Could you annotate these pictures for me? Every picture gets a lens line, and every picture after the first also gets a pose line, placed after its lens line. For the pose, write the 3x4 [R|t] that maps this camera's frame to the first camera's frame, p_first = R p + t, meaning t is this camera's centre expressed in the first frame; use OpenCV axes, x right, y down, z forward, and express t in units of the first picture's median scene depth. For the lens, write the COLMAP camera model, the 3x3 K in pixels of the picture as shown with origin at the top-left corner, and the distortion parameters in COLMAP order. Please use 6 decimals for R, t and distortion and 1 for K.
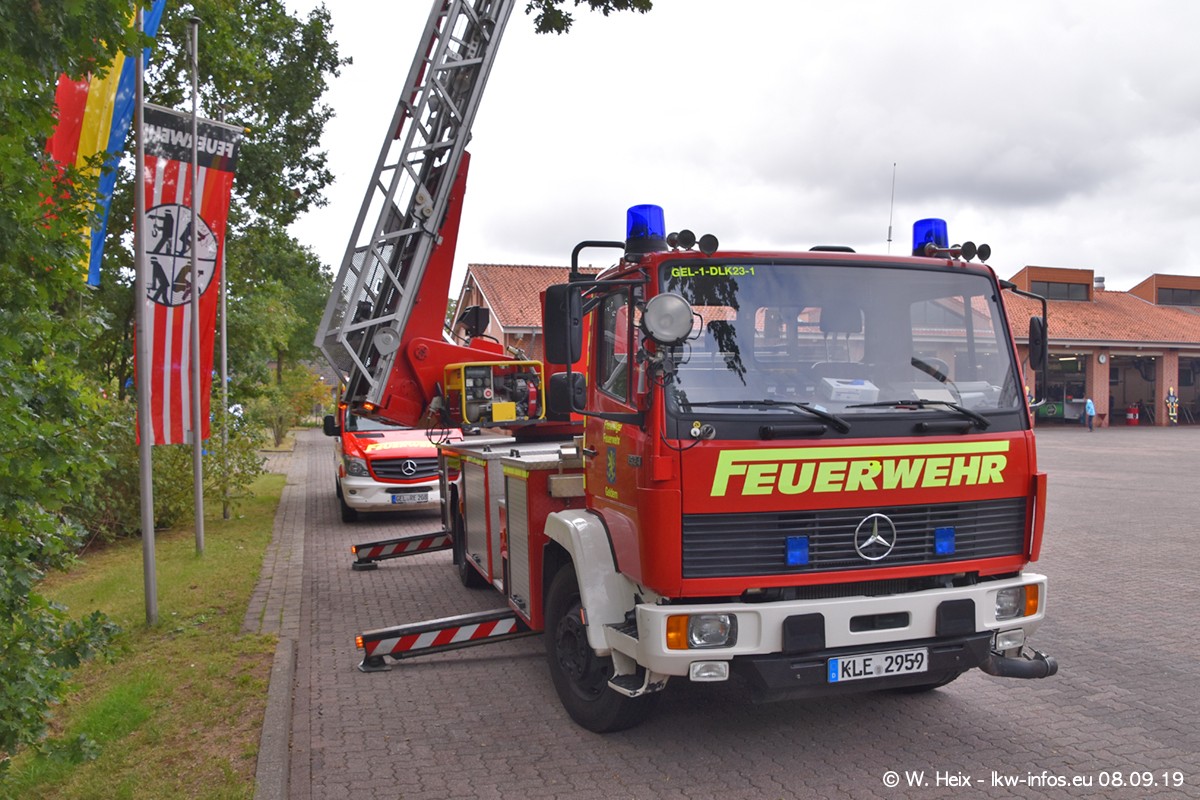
lens RADIAL K [[1092.3, 0, 598.6], [0, 1092.3, 402.3], [0, 0, 1]] dist [-0.139244, 0.013685]
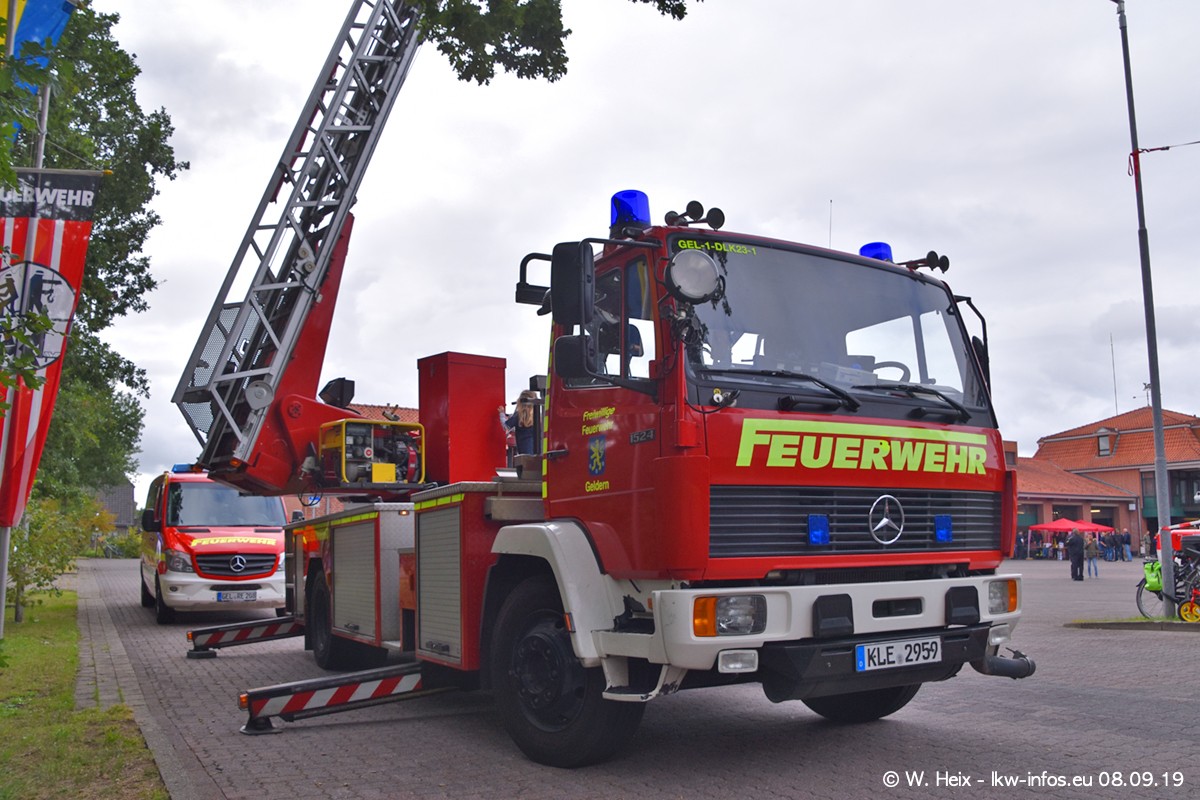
lens RADIAL K [[1000.4, 0, 616.8], [0, 1000.4, 395.2], [0, 0, 1]] dist [-0.142878, 0.078336]
pose [[0.965021, 0.046999, 0.257925, -0.118021], [-0.000308, 0.984002, -0.178156, 0.096943], [-0.262172, 0.171845, 0.949598, 0.114376]]
